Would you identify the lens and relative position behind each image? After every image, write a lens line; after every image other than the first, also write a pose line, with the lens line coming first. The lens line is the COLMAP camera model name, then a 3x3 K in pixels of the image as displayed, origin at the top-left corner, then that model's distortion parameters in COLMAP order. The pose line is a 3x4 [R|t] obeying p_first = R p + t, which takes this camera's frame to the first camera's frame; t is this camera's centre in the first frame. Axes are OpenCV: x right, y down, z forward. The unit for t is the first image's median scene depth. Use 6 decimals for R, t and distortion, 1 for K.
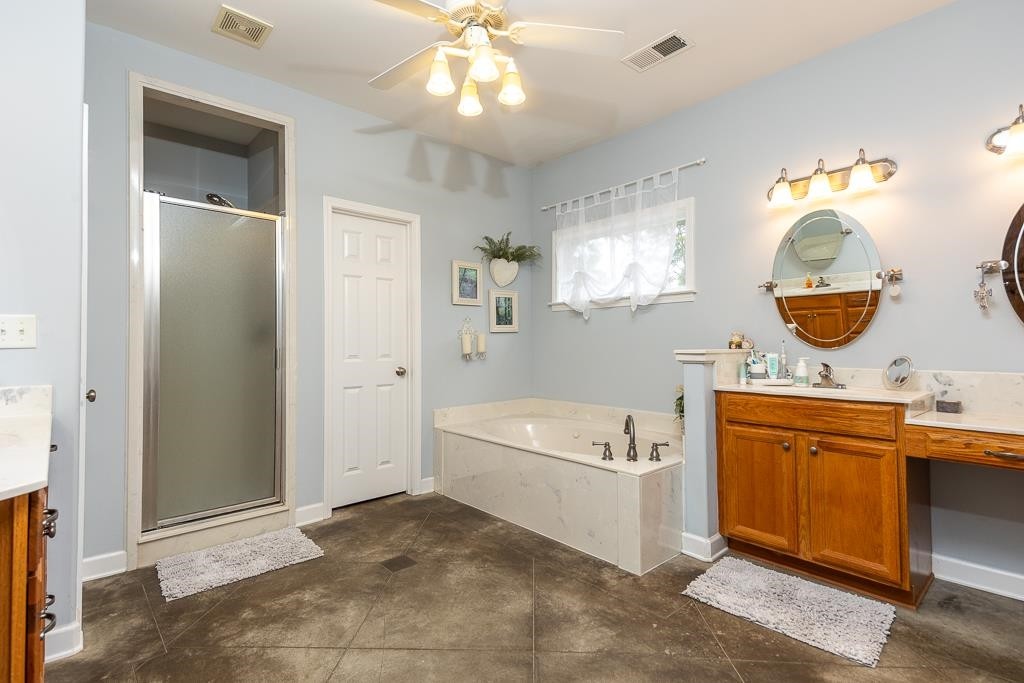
lens RADIAL K [[484.4, 0, 506.4], [0, 484.4, 338.4], [0, 0, 1]] dist [0.051346, -0.021286]
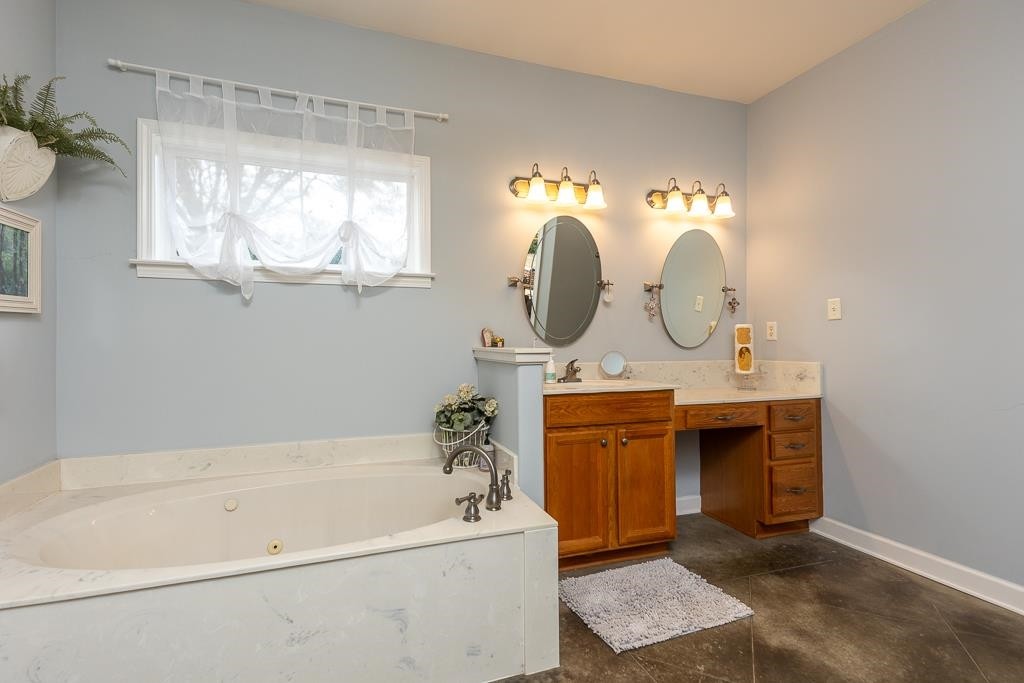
lens RADIAL K [[484.4, 0, 506.4], [0, 484.4, 338.4], [0, 0, 1]] dist [0.051346, -0.021286]
pose [[0.375520, 0.009159, 0.926769, -0.376115], [-0.009784, 0.999935, -0.005917, 0.011792], [-0.926763, -0.006846, 0.375585, 0.714856]]
